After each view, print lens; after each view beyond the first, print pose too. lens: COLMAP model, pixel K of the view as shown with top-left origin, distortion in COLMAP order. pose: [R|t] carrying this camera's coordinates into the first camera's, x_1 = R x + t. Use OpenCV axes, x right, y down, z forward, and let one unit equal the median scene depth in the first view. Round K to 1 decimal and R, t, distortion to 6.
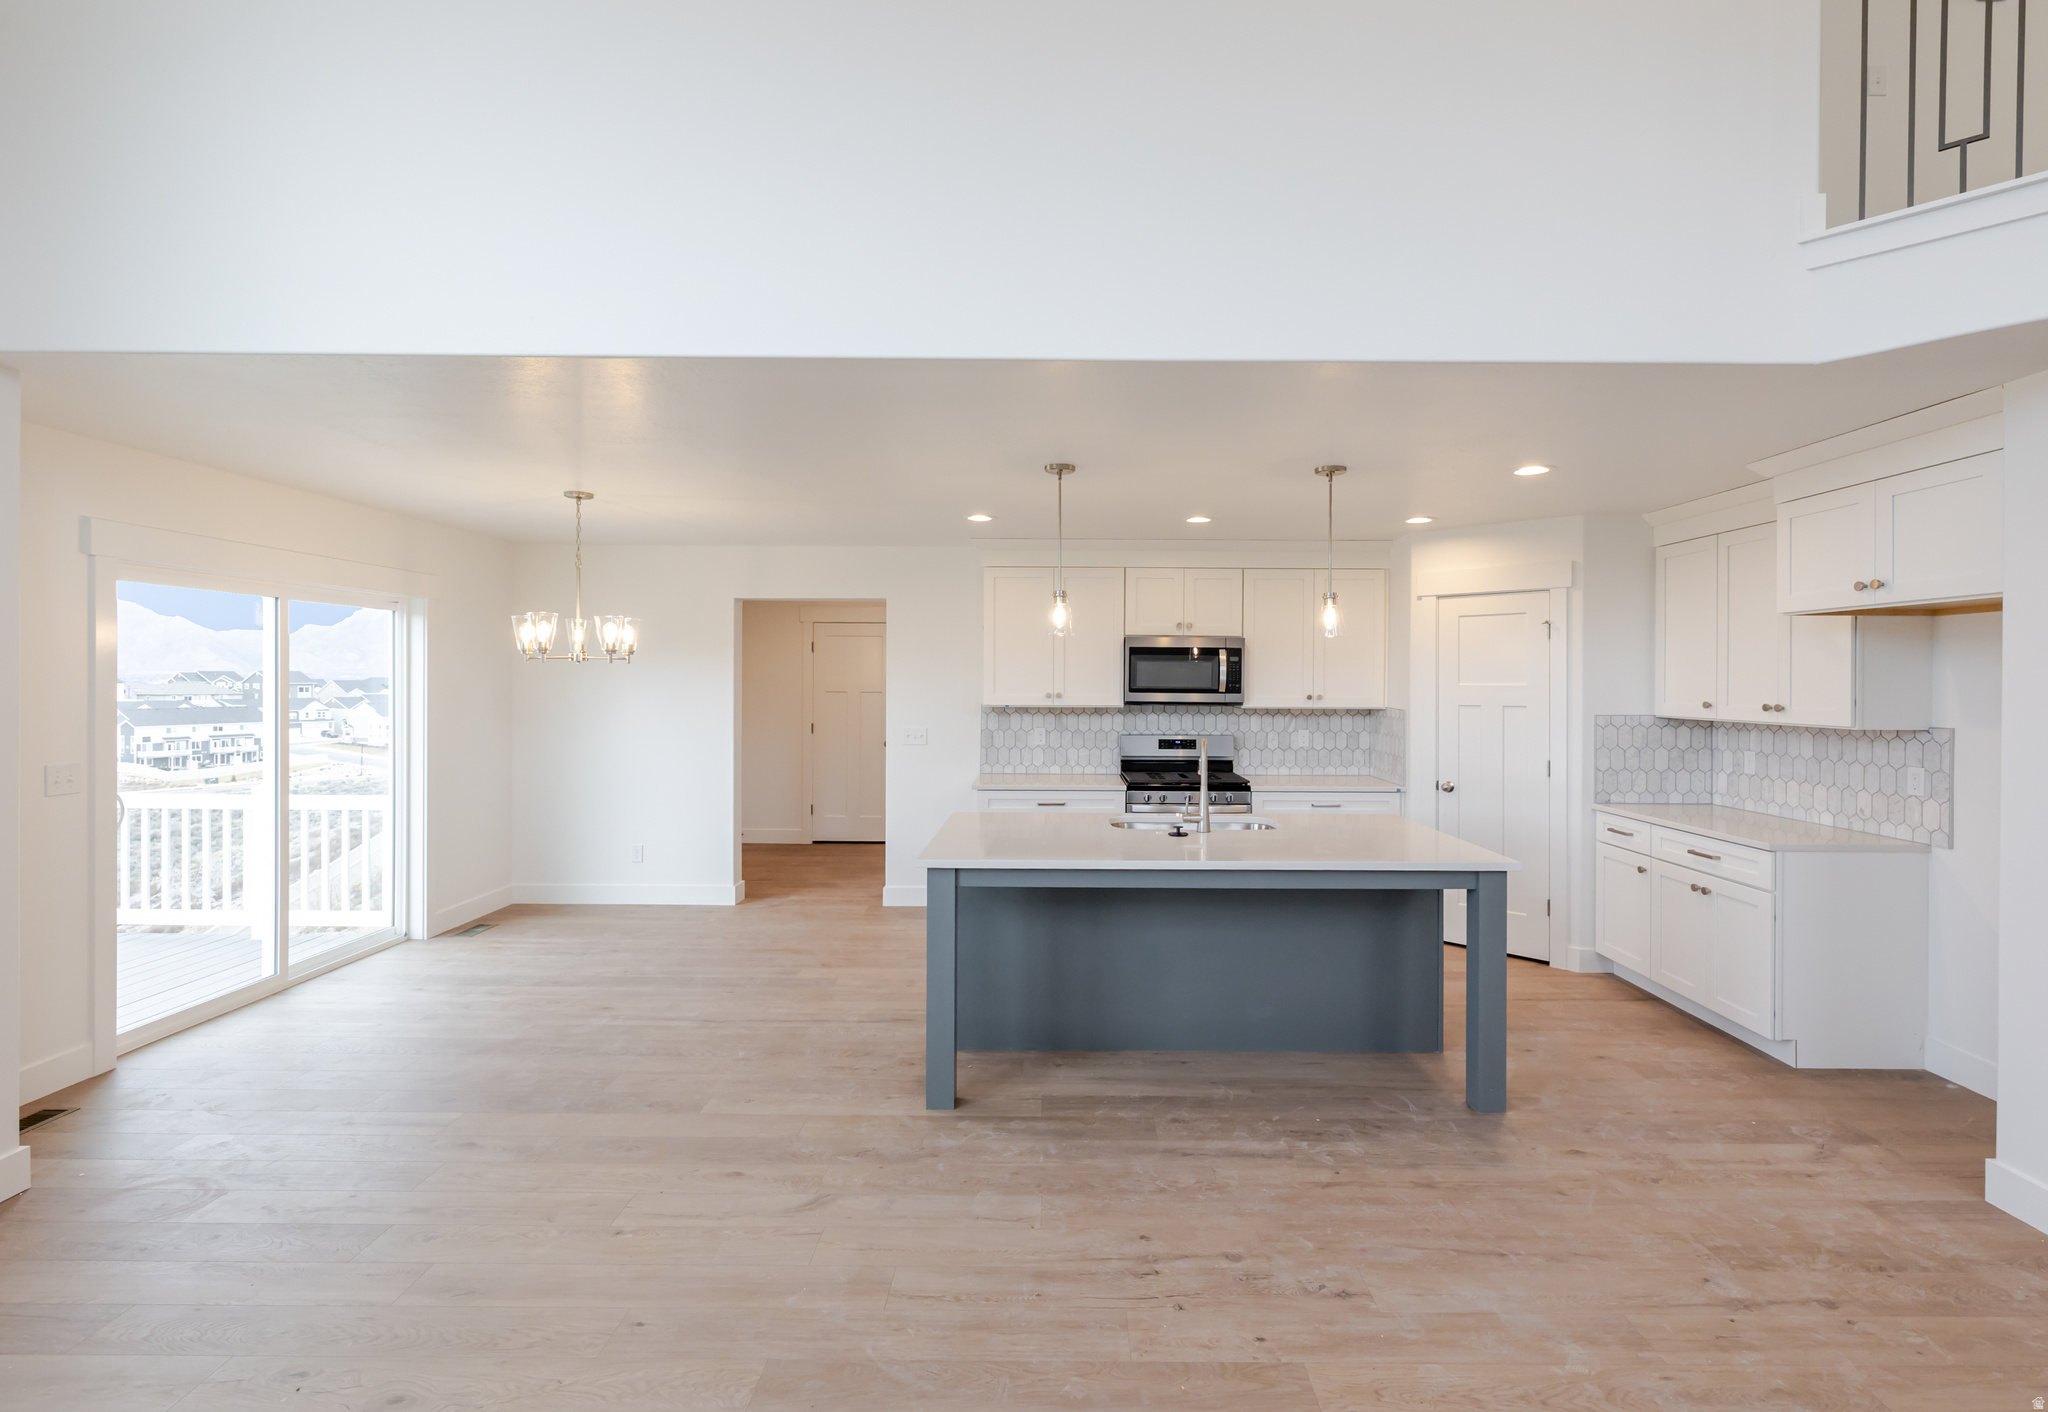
lens RADIAL K [[939.1, 0, 1056.2], [0, 939.1, 700.1], [0, 0, 1]] dist [0.000079, 0.000561]
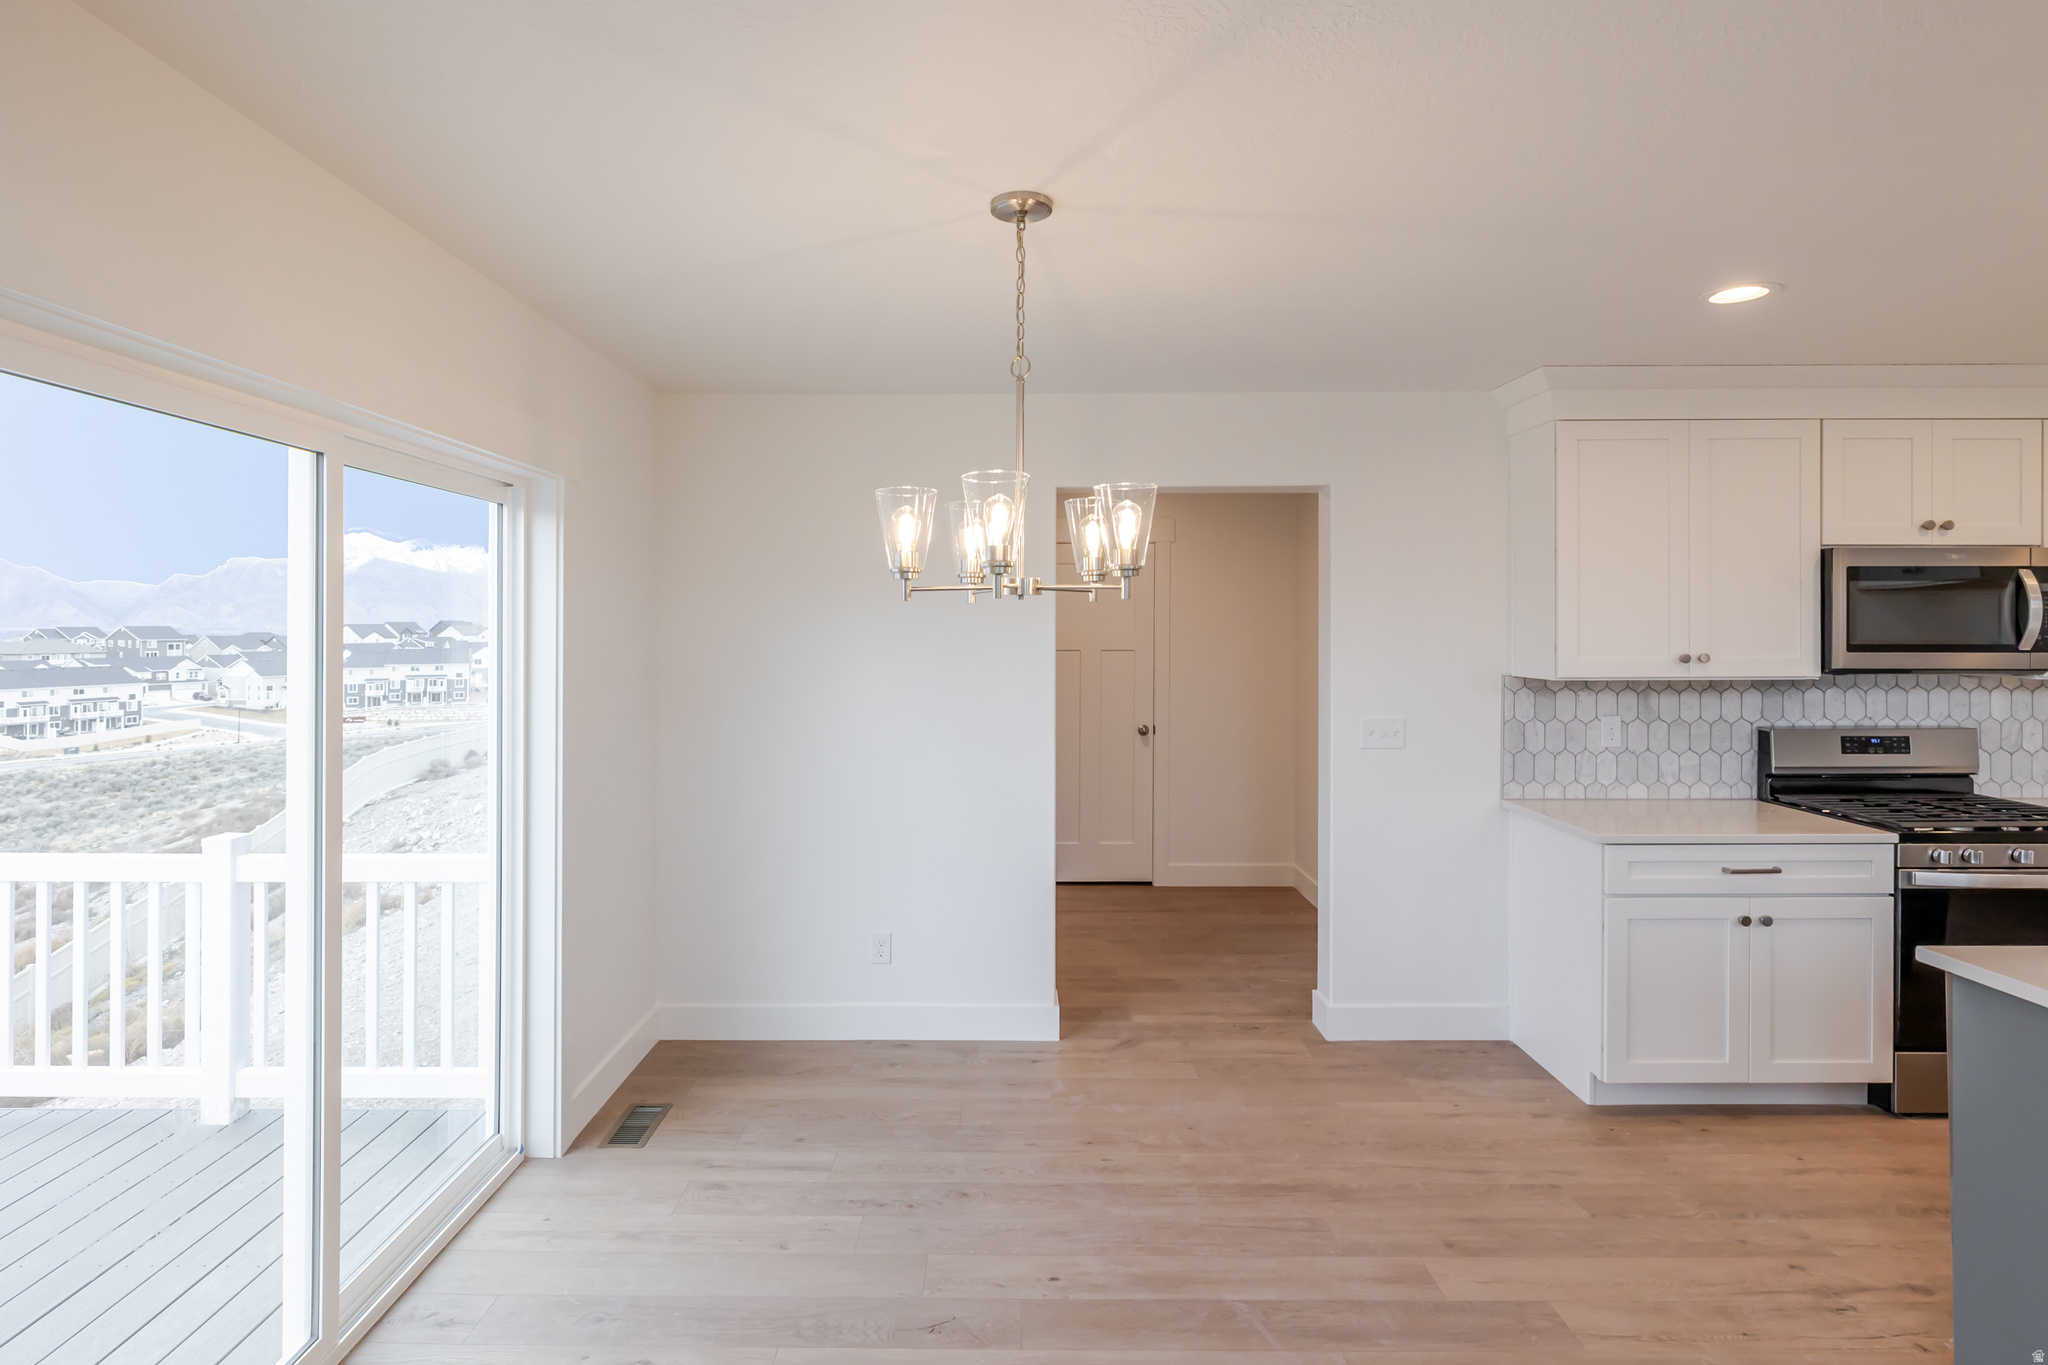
lens RADIAL K [[1048.2, 0, 999.5], [0, 1048.2, 640.5], [0, 0, 1]] dist [-0.001527, 0.000563]
pose [[0.999941, -0.008731, -0.006394, -0.412201], [0.008668, 0.999914, -0.009801, -0.013387], [0.006479, 0.009745, 0.999932, 0.421173]]
